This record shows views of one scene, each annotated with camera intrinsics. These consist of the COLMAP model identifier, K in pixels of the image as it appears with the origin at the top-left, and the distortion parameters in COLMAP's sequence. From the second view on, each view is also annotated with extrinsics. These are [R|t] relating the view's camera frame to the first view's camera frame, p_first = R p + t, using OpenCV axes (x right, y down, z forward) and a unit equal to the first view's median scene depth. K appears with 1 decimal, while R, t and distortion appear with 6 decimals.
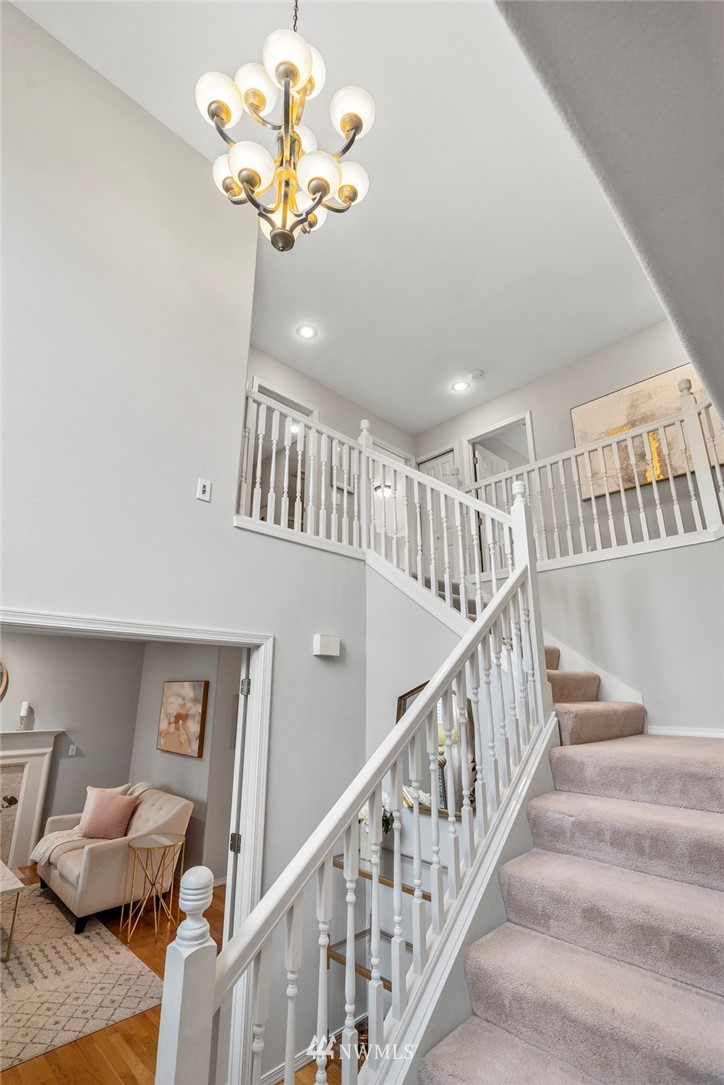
lens RADIAL K [[507.4, 0, 362.0], [0, 507.4, 543.1], [0, 0, 1]] dist [0.000880, -0.000437]
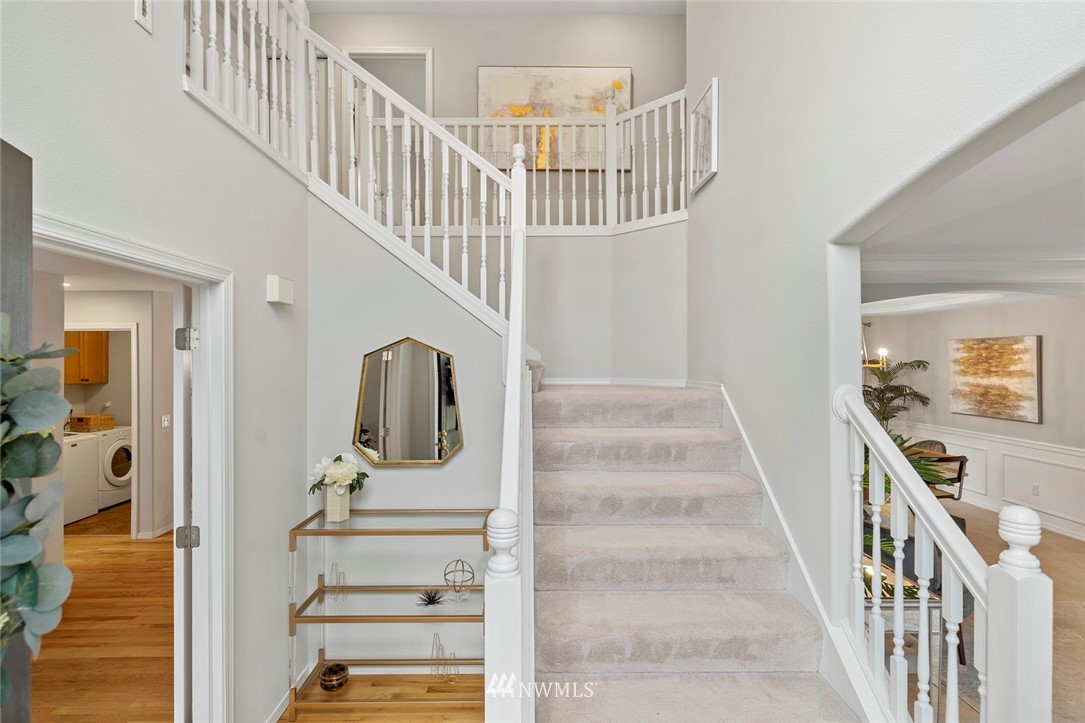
lens RADIAL K [[552.3, 0, 542.9], [0, 552.3, 360.2], [0, 0, 1]] dist [0.012678, 0.000208]
pose [[0.687341, -0.002215, 0.726331, -0.449311], [-0.202290, 0.959846, 0.194358, 0.063539], [-0.697596, -0.280520, 0.659294, 0.142295]]
